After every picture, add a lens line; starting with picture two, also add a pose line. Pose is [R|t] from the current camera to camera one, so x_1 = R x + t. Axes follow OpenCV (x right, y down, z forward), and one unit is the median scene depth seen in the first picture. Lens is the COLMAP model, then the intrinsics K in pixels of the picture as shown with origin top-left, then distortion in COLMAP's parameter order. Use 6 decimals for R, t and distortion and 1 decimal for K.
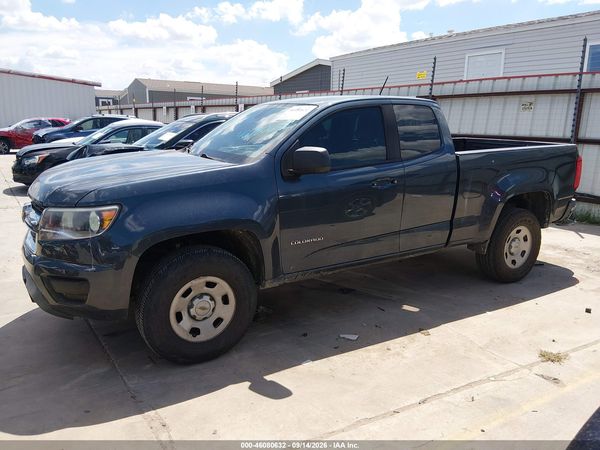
lens RADIAL K [[454.4, 0, 300.0], [0, 454.4, 225.0], [0, 0, 1]] dist [0.101564, -0.166556]
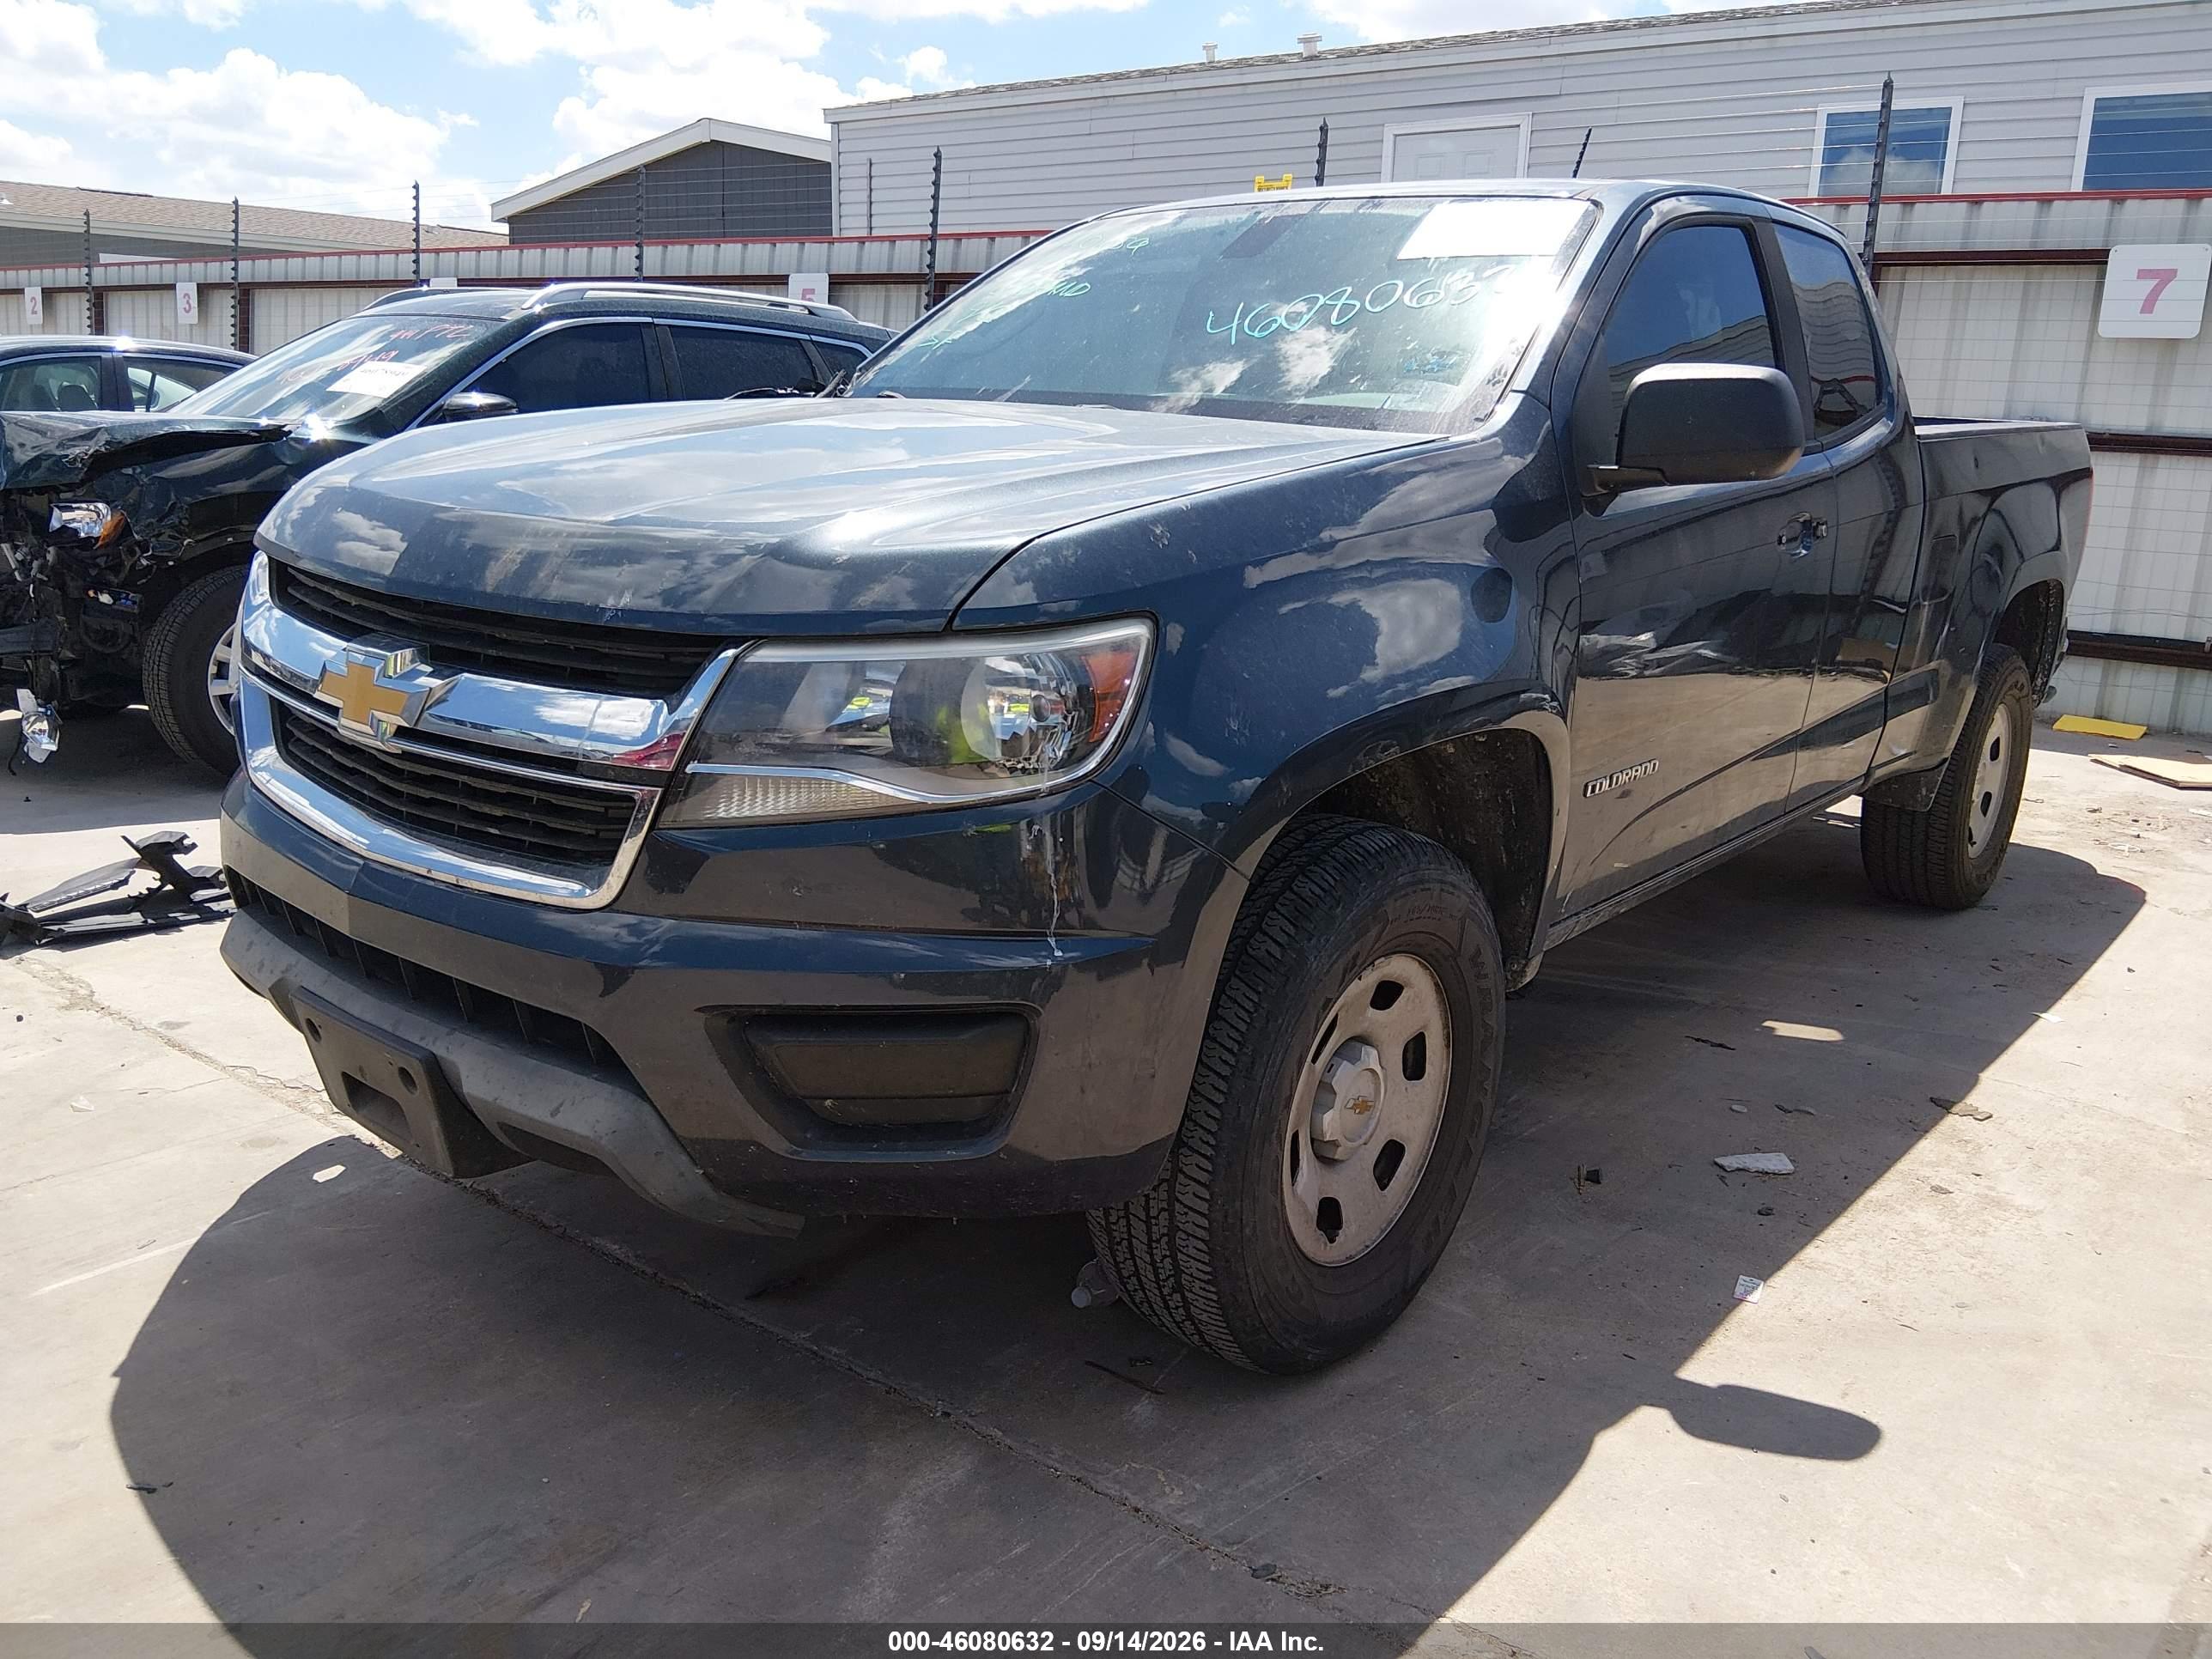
lens RADIAL K [[1675.4, 0, 1106.0], [0, 1675.4, 829.5], [0, 0, 1]] dist [0.101564, -0.166556]
pose [[0.946196, -0.060131, 0.317959, -0.544057], [0.050240, 0.997967, 0.039225, 0.014110], [-0.319671, -0.021140, 0.947293, 0.275417]]
